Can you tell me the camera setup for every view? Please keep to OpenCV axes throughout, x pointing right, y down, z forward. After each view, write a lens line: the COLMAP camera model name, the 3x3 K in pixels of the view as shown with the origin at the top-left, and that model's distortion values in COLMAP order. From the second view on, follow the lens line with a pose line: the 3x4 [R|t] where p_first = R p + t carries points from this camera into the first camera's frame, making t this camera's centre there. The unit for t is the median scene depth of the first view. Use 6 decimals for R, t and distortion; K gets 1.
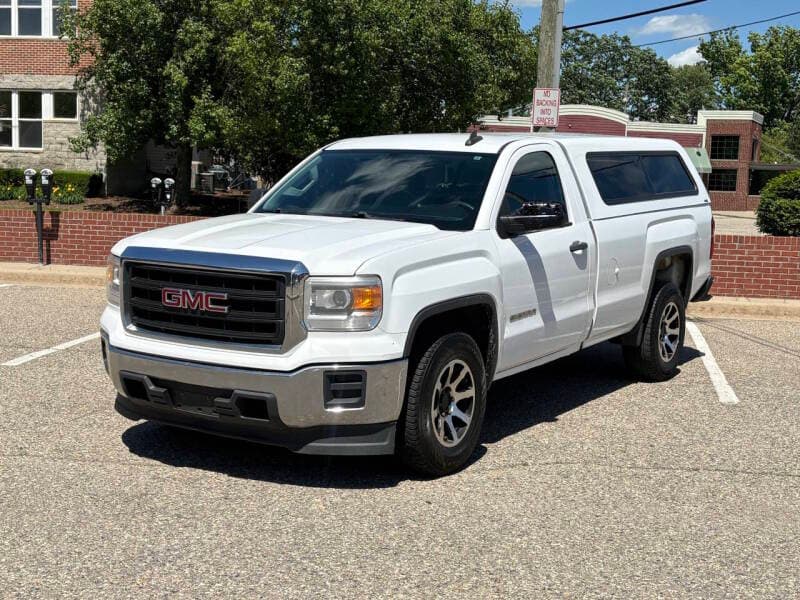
lens RADIAL K [[1136.7, 0, 403.5], [0, 1136.7, 309.9], [0, 0, 1]] dist [0.214472, -0.645861]
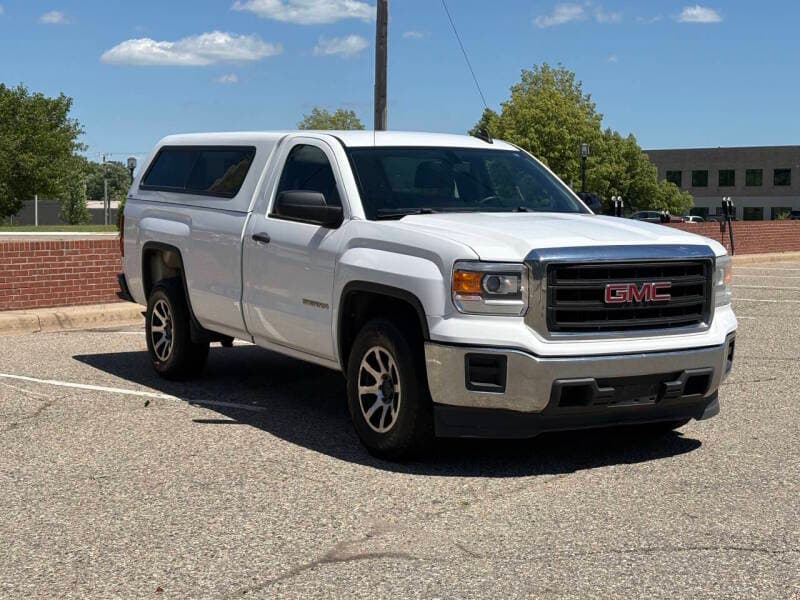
lens RADIAL K [[1332.9, 0, 400.0], [0, 1332.9, 300.0], [0, 0, 1]] dist [0.033833, 0.032417]
pose [[0.457800, -0.094906, 0.883975, -1.166628], [0.119281, 0.991853, 0.044713, -0.070691], [-0.881017, 0.084972, 0.465391, 0.556499]]
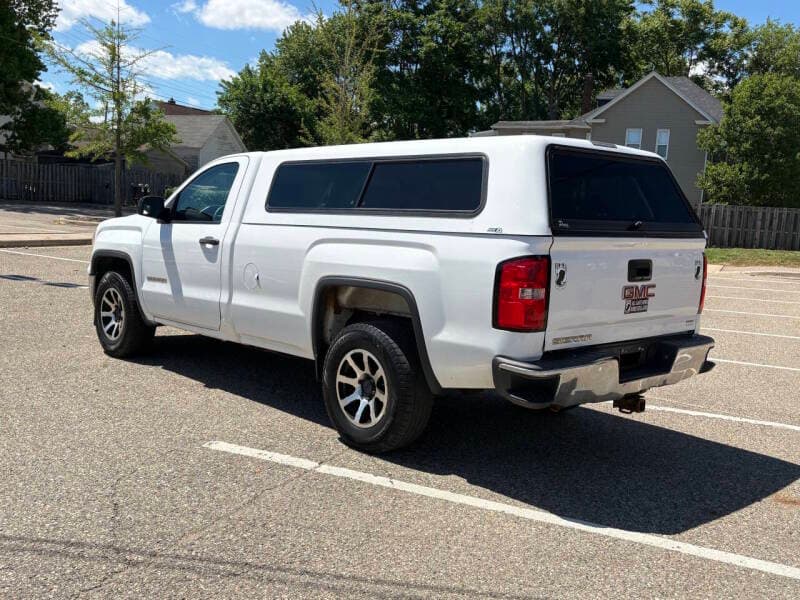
lens RADIAL K [[817.4, 0, 400.0], [0, 817.4, 300.0], [0, 0, 1]] dist [0.019600, 0.012125]
pose [[-0.243594, 0.076435, -0.966861, 1.019309], [-0.181329, 0.975723, 0.122820, -0.150243], [0.952776, 0.205238, -0.223820, 1.544085]]
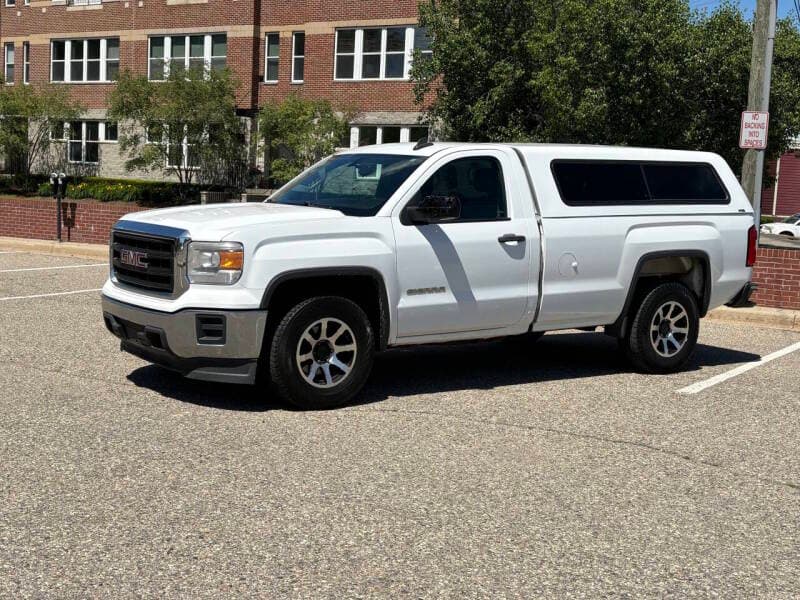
lens RADIAL K [[1102.9, 0, 400.0], [0, 1102.9, 300.0], [0, 0, 1]] dist [0.214241, -0.799402]
pose [[0.928411, 0.051658, -0.367946, 0.515192], [-0.064578, 0.997650, -0.022879, 0.043387], [0.365900, 0.045002, 0.929566, -0.081685]]
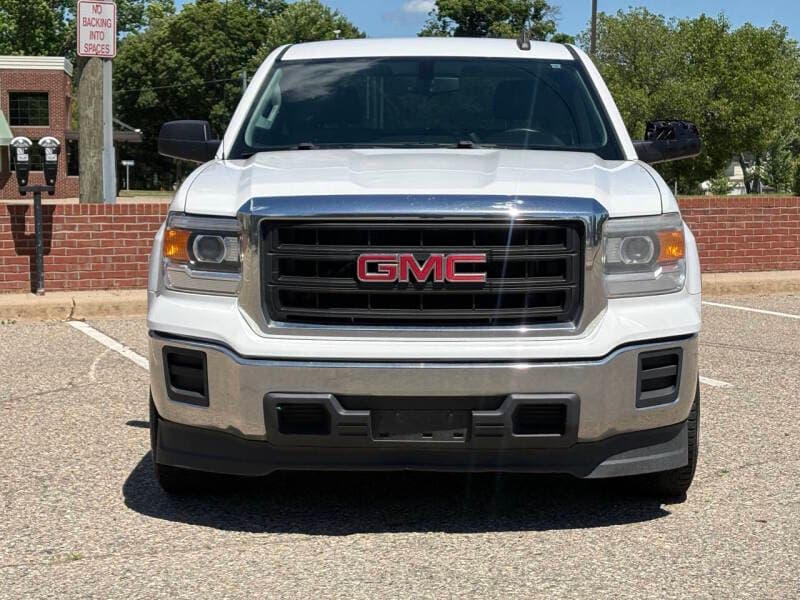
lens RADIAL K [[1661.0, 0, 400.0], [0, 1661.0, 300.0], [0, 0, 1]] dist [0.188909, -0.292944]
pose [[0.857127, -0.071766, 0.510081, -0.598638], [0.087440, 0.996147, -0.006779, 0.013074], [-0.507629, 0.050412, 0.860100, 0.161733]]
